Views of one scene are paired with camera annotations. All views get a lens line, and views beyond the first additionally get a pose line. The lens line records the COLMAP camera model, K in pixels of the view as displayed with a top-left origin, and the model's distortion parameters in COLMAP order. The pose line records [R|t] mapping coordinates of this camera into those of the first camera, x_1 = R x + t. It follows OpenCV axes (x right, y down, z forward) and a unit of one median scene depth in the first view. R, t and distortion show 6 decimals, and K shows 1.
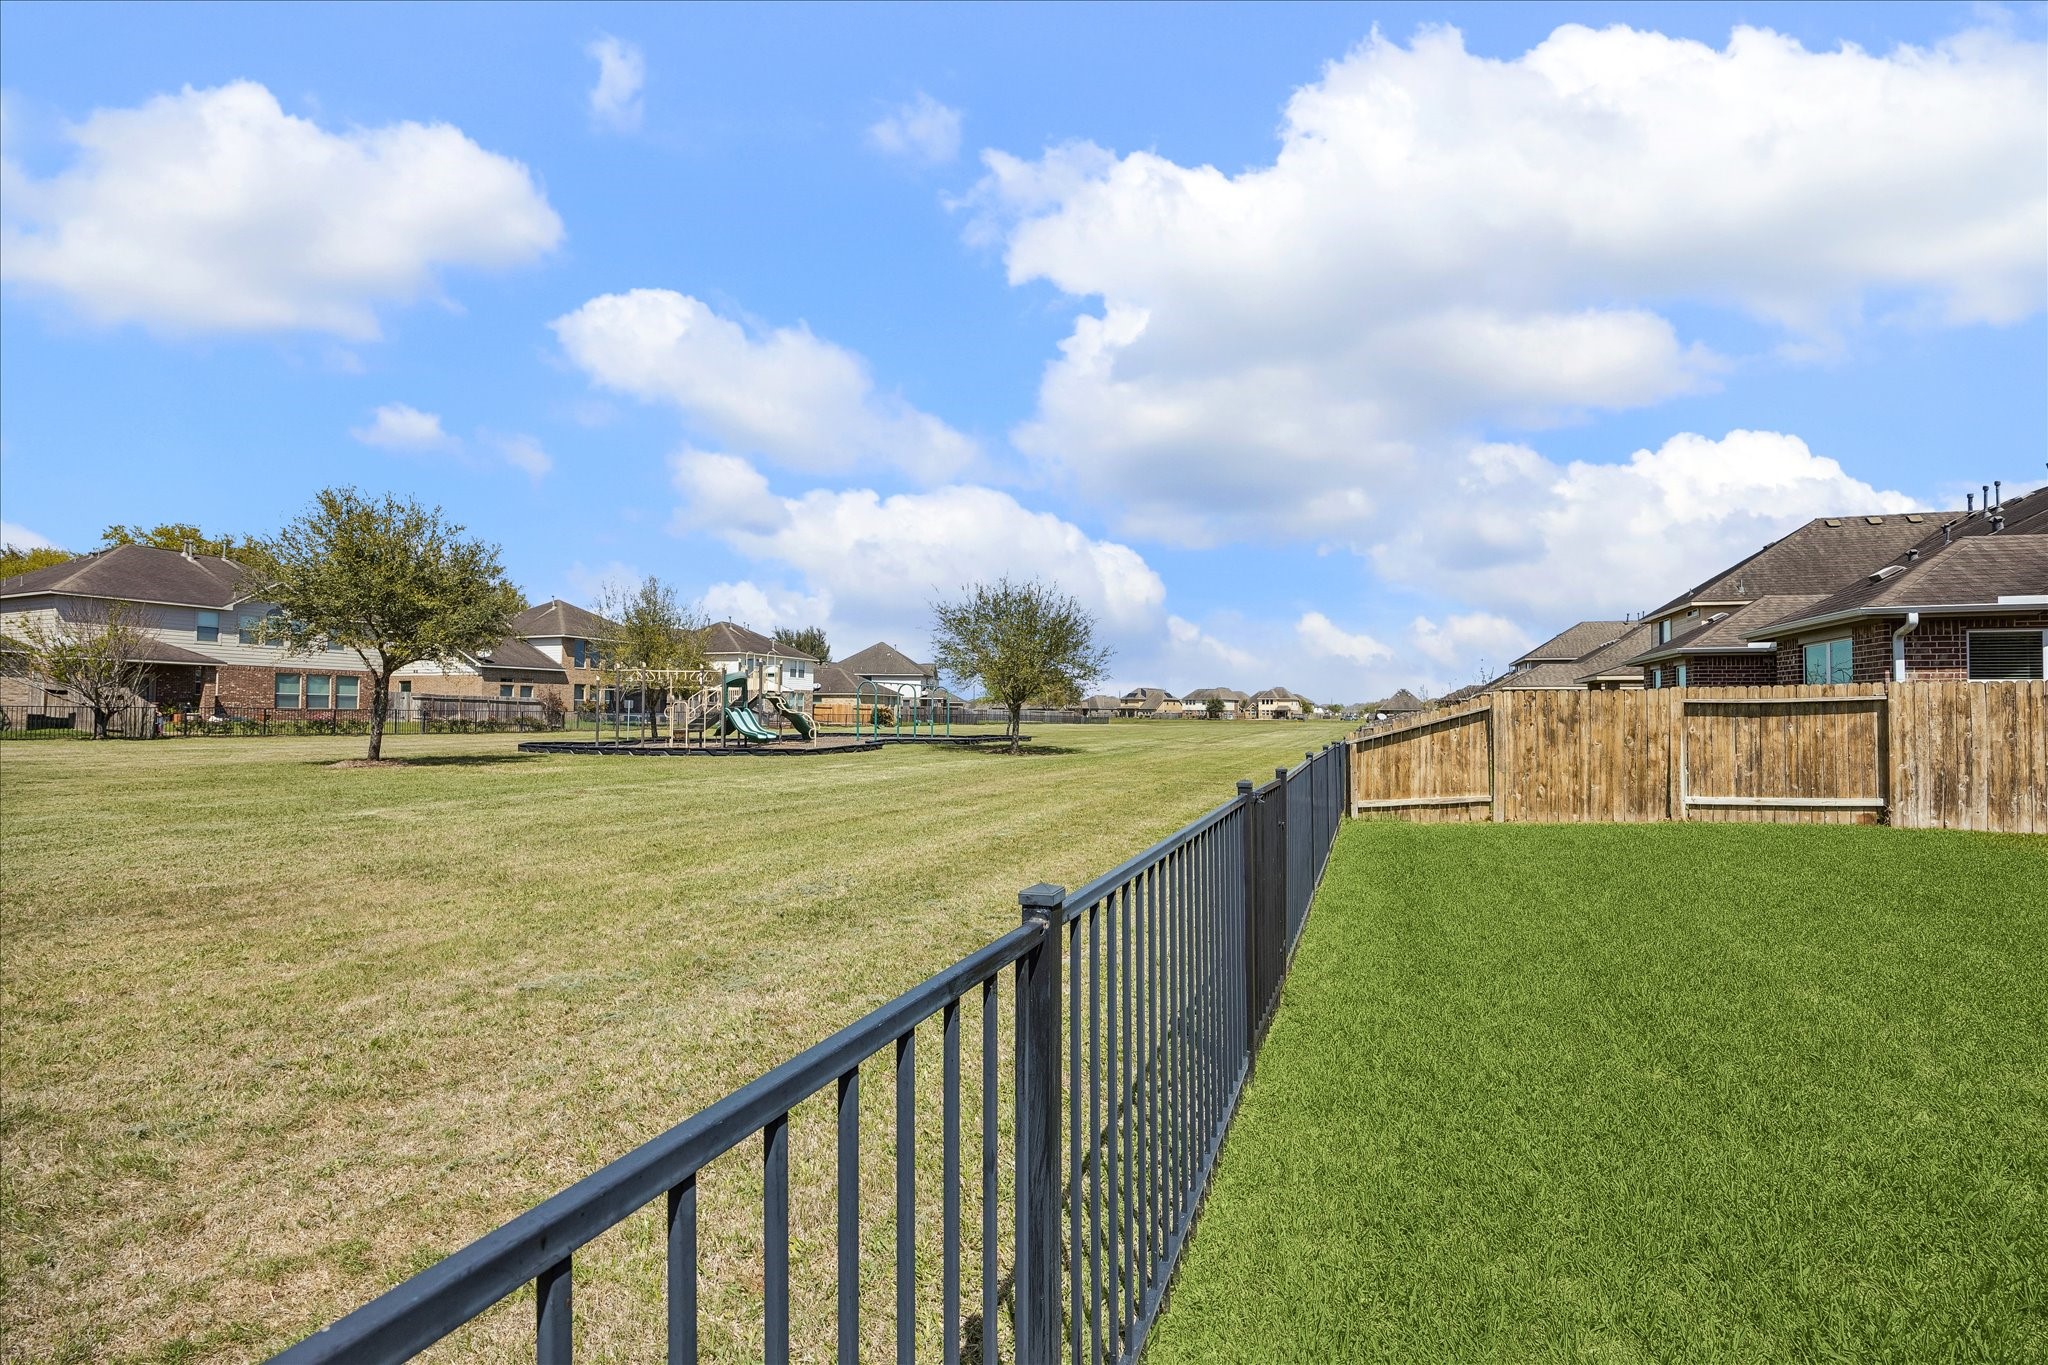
lens RADIAL K [[862.0, 0, 1024.0], [0, 862.0, 682.5], [0, 0, 1]] dist [-0.017669, -0.000158]
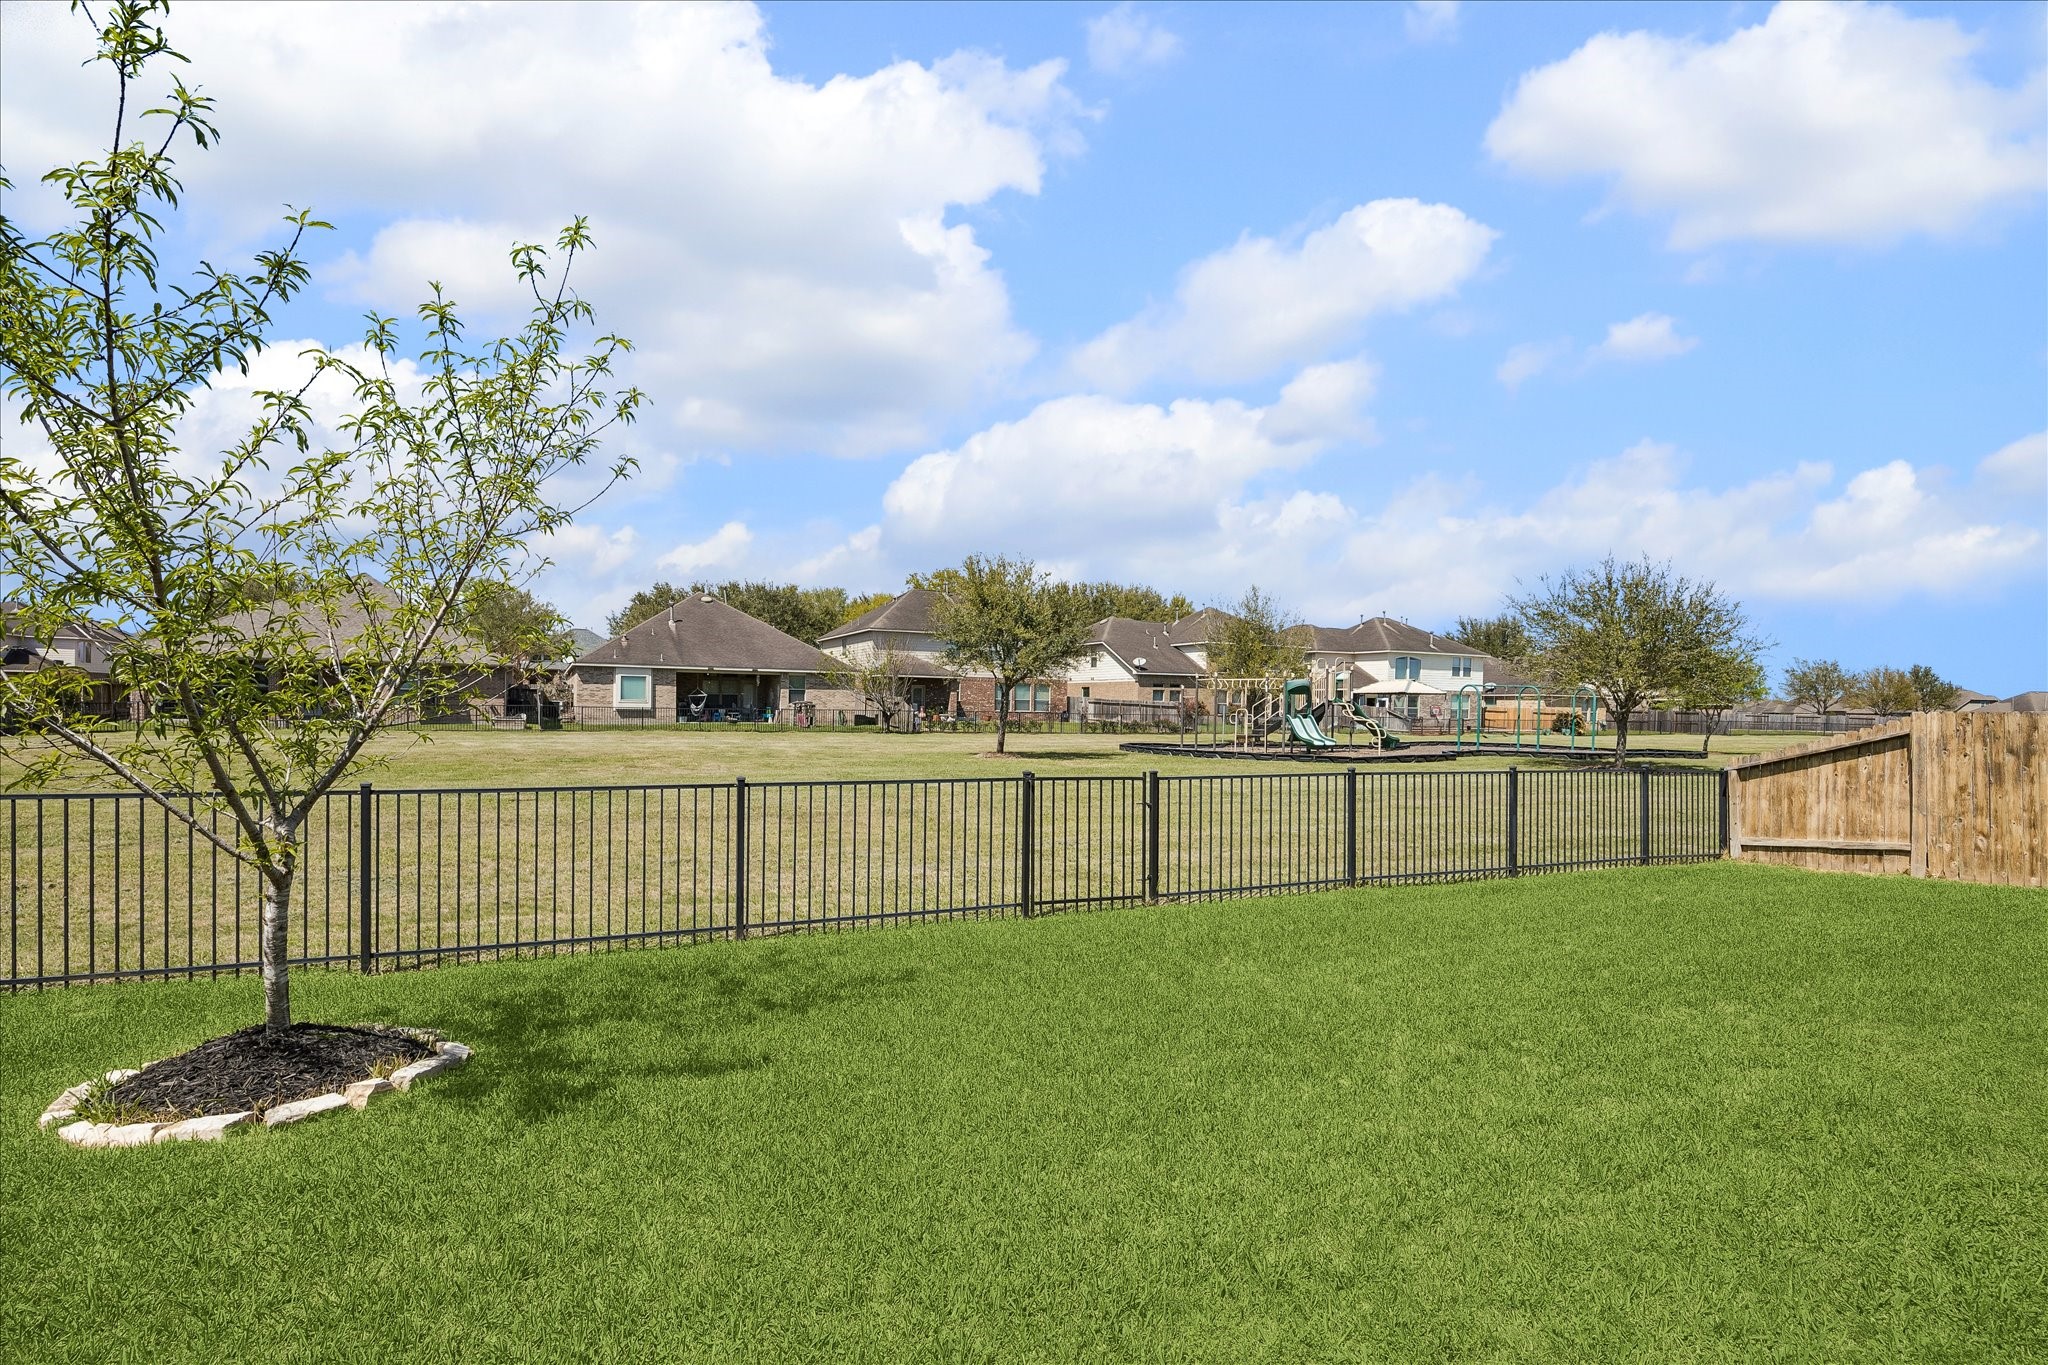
lens RADIAL K [[986.5, 0, 1025.5], [0, 986.5, 714.3], [0, 0, 1]] dist [0.000971, 0.000205]
pose [[0.740436, 0.008446, -0.672074, 0.519905], [0.015197, 0.999455, 0.029303, -0.024710], [0.671956, -0.031910, 0.739904, -0.207369]]
